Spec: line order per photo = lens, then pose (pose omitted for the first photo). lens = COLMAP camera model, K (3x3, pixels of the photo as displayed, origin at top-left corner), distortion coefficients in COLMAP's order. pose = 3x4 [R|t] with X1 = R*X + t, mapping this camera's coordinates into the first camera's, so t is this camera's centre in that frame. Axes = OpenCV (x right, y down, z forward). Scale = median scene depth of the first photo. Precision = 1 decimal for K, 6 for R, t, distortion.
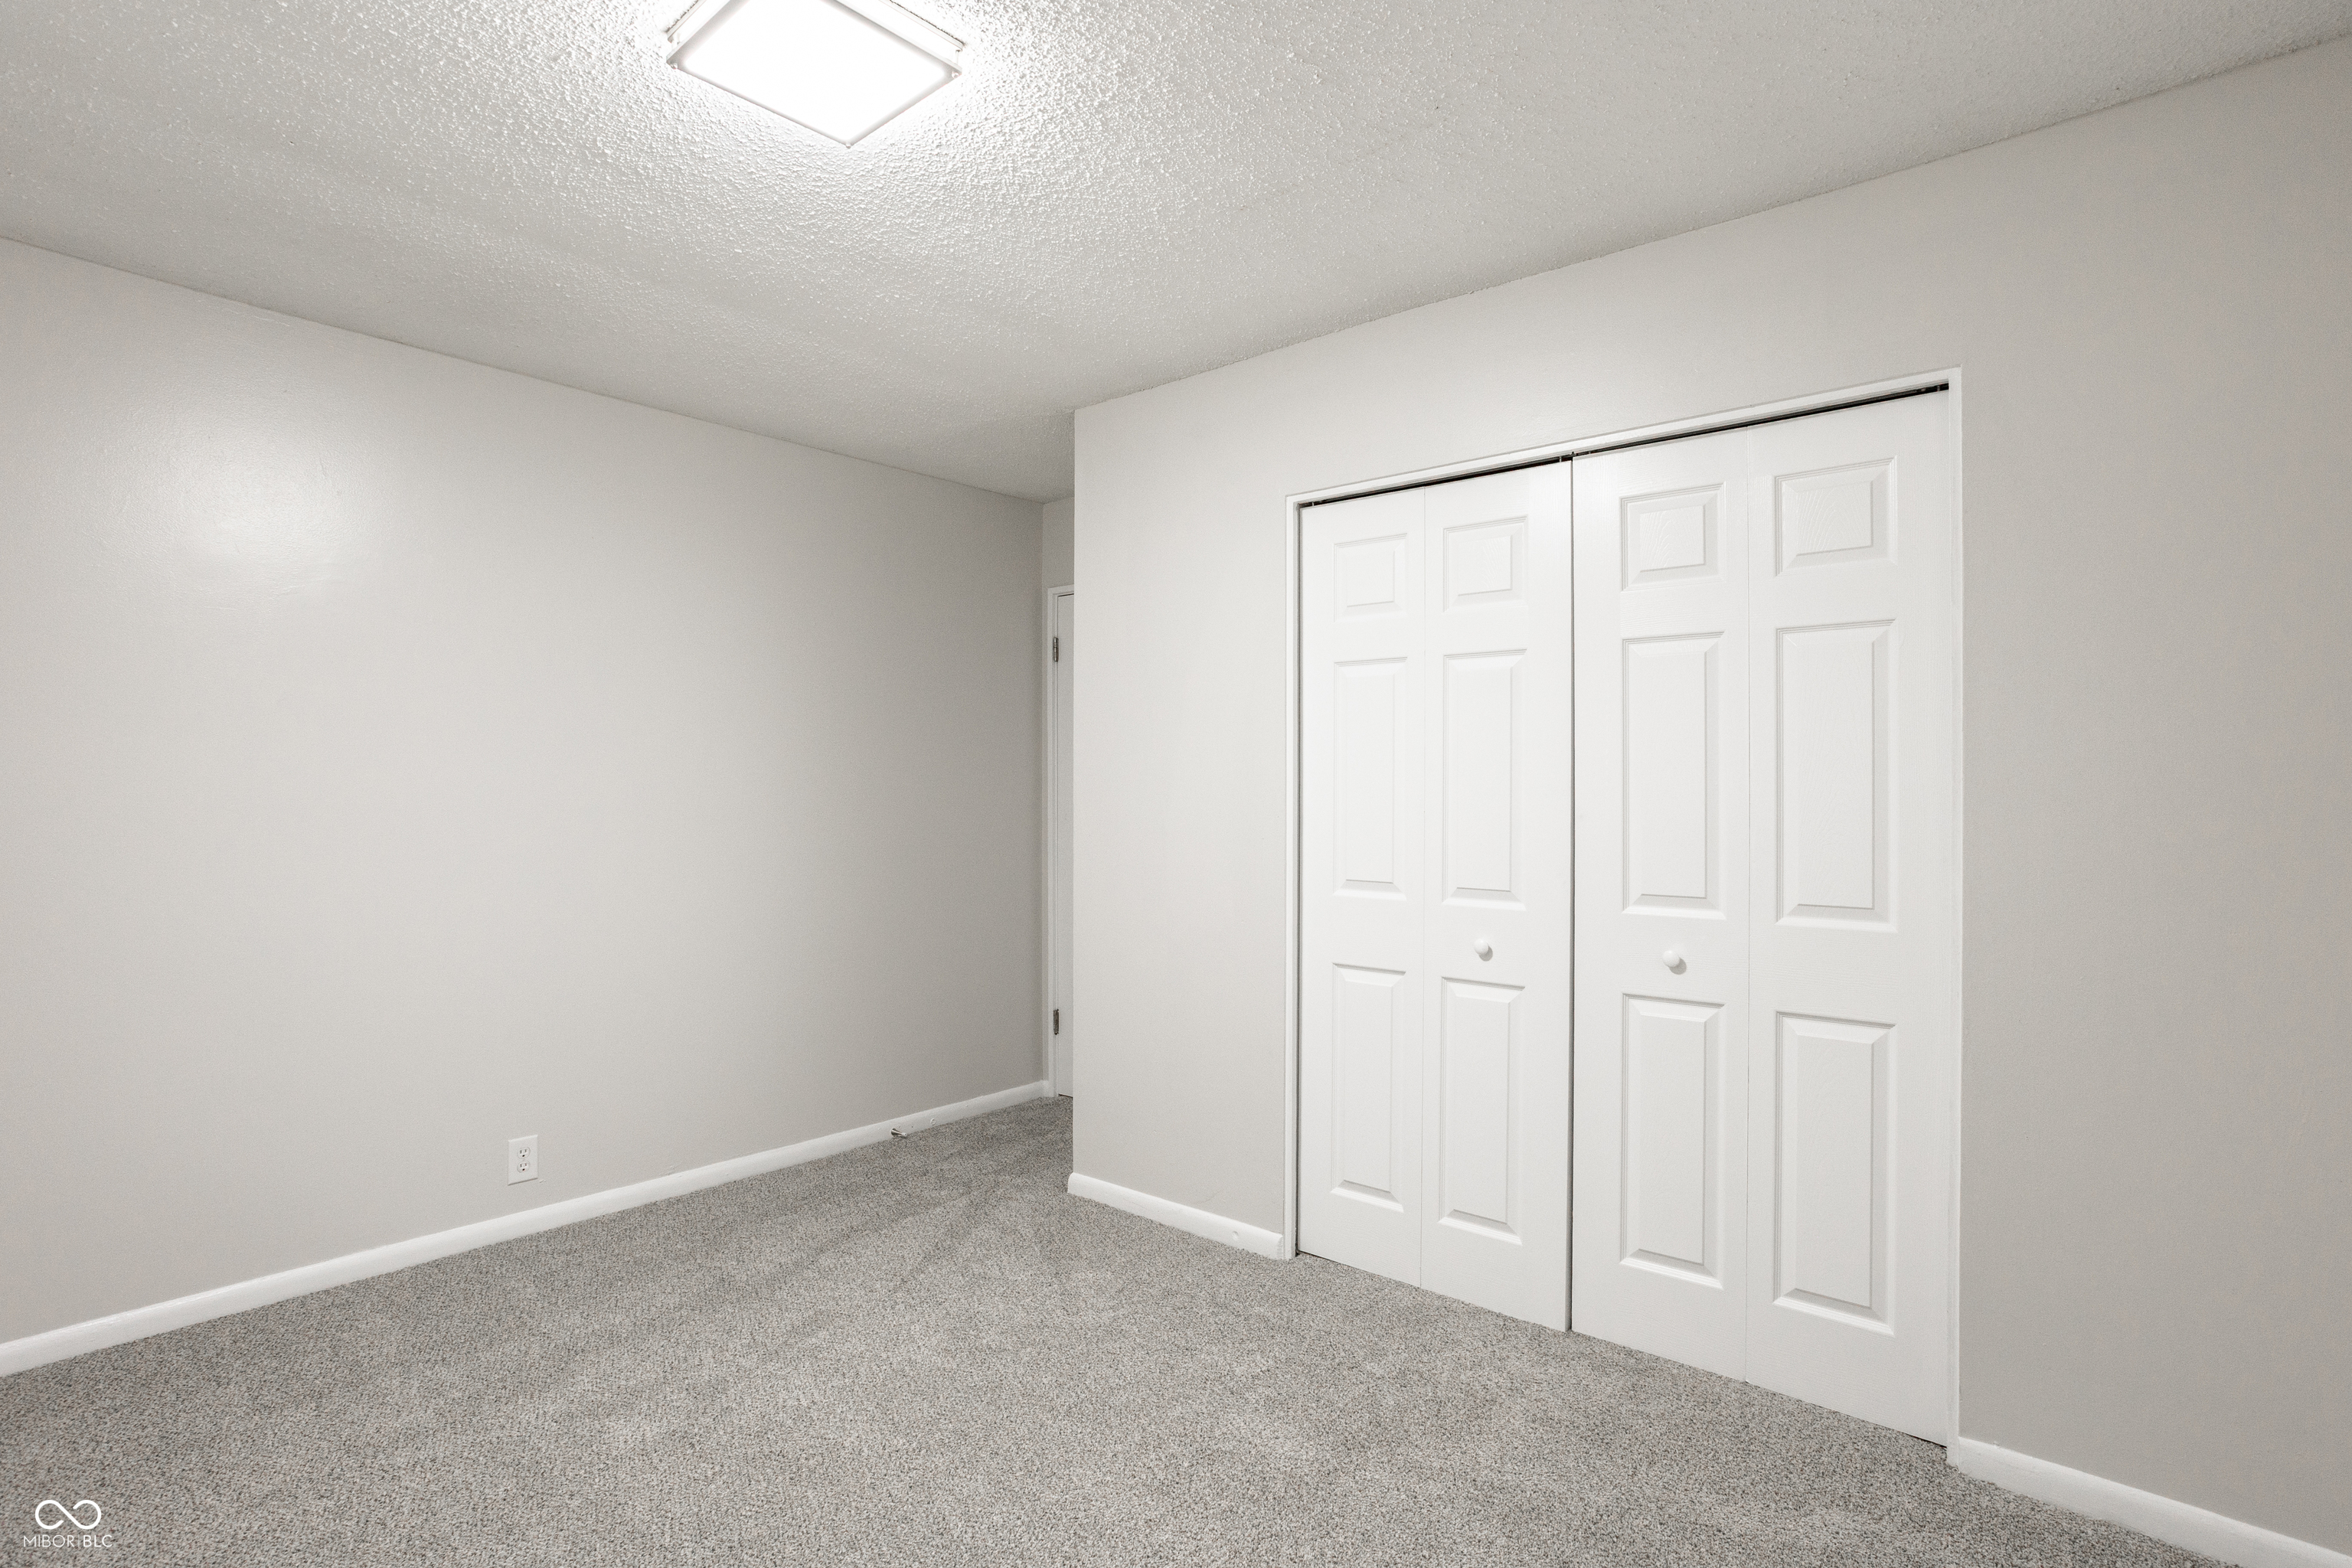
lens RADIAL K [[1165.4, 0, 1176.0], [0, 1165.4, 784.0], [0, 0, 1]] dist [-0.064230, 0.035337]
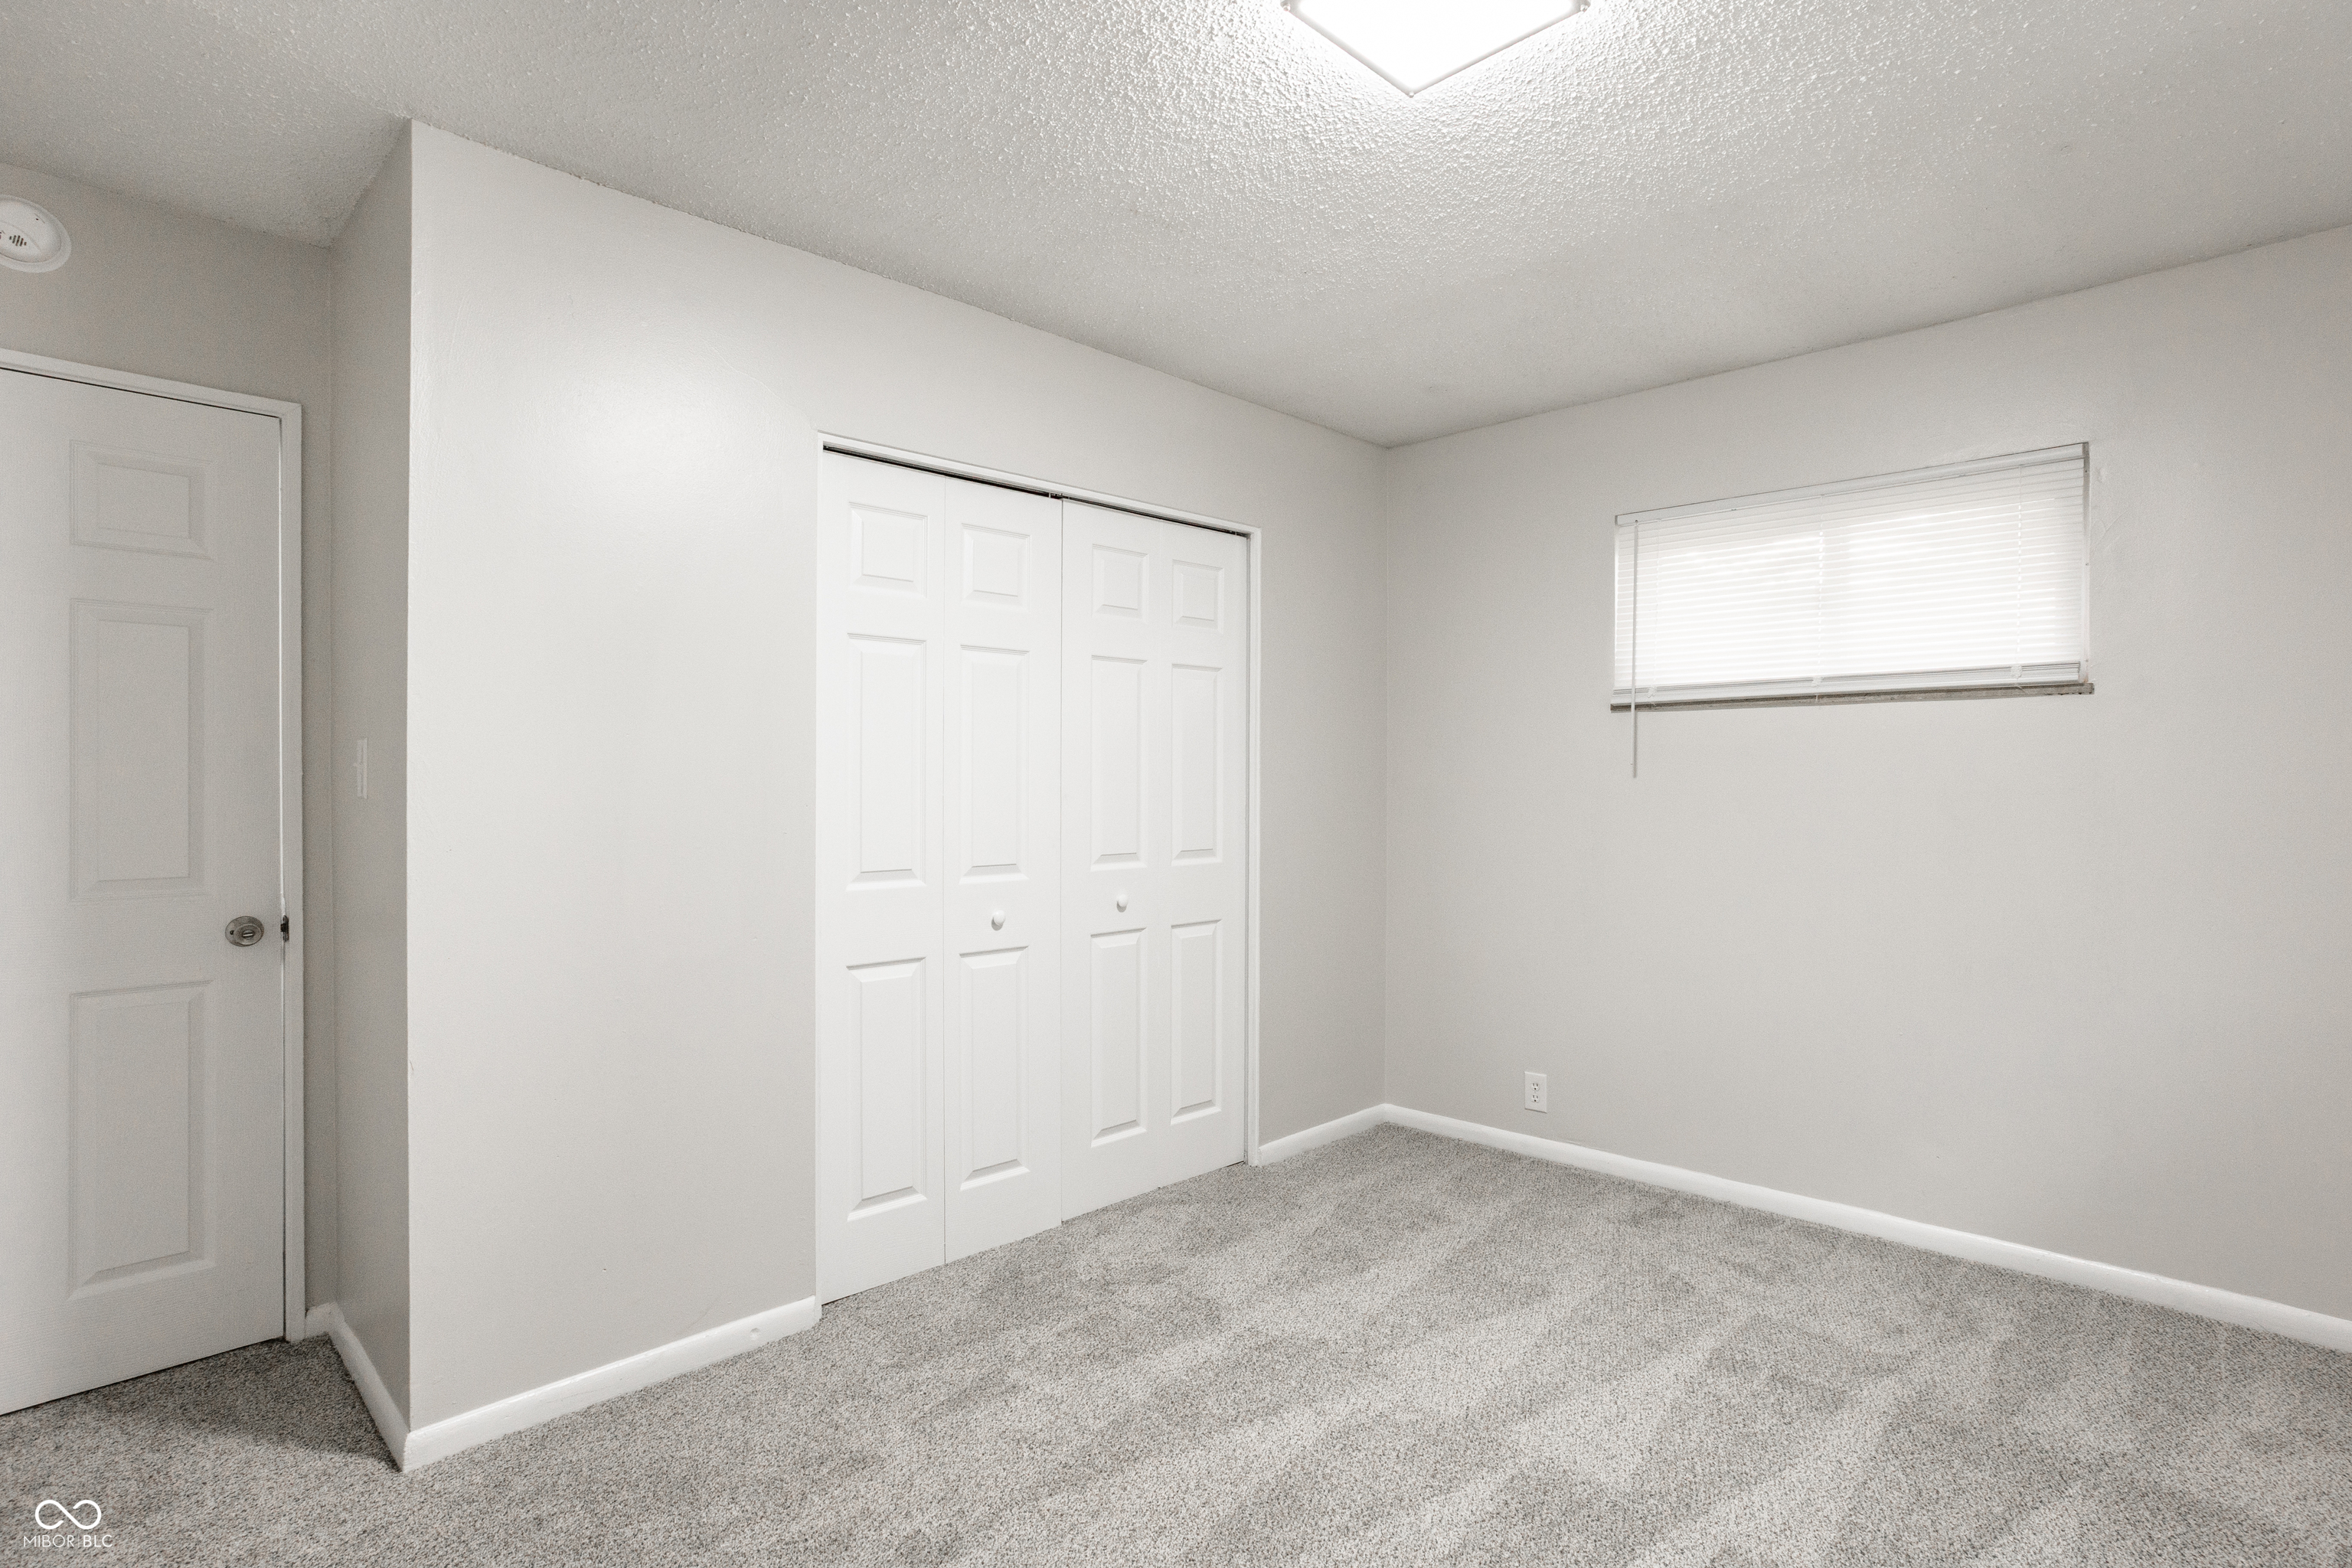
lens RADIAL K [[1155.7, 0, 1176.0], [0, 1155.7, 784.0], [0, 0, 1]] dist [-0.017933, 0.017492]
pose [[0.088352, -0.001147, 0.996089, -0.770684], [-0.000970, 0.999999, 0.001237, 0.010978], [-0.996089, -0.001076, 0.088351, 0.692492]]
